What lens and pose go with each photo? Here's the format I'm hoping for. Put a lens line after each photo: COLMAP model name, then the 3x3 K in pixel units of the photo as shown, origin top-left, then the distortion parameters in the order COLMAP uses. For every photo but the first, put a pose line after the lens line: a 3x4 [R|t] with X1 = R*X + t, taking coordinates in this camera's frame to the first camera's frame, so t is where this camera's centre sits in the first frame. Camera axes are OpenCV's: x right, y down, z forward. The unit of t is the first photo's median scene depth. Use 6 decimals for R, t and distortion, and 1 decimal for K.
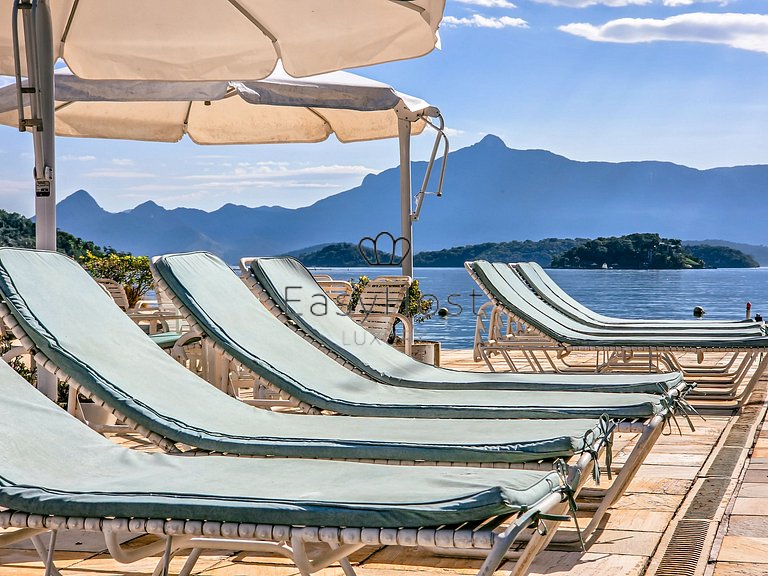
lens RADIAL K [[307.4, 0, 383.9], [0, 307.4, 283.2], [0, 0, 1]] dist [-0.001208, 0.000008]
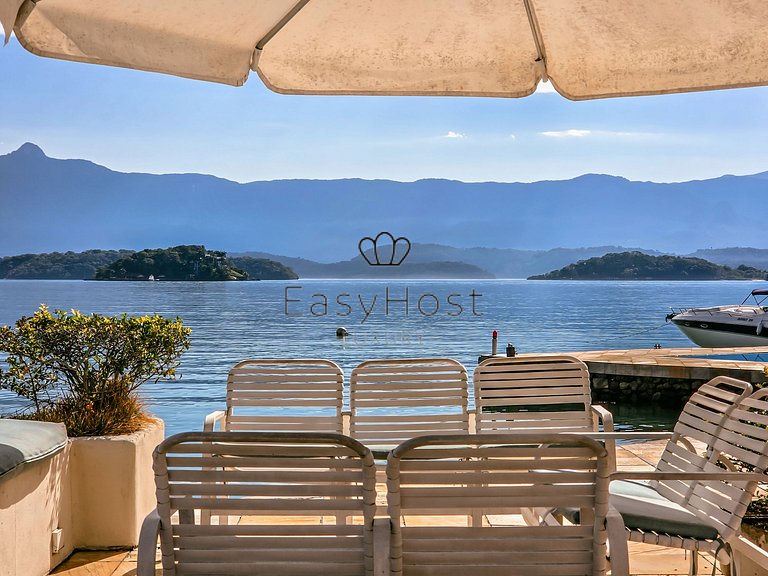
lens RADIAL K [[307.4, 0, 386.3], [0, 307.4, 291.1], [0, 0, 1]] dist [-0.001208, 0.000008]
pose [[0.997472, -0.003431, 0.070976, 1.416701], [0.003661, 0.999988, -0.003111, -0.006845], [-0.070964, 0.003363, 0.997473, -0.049026]]
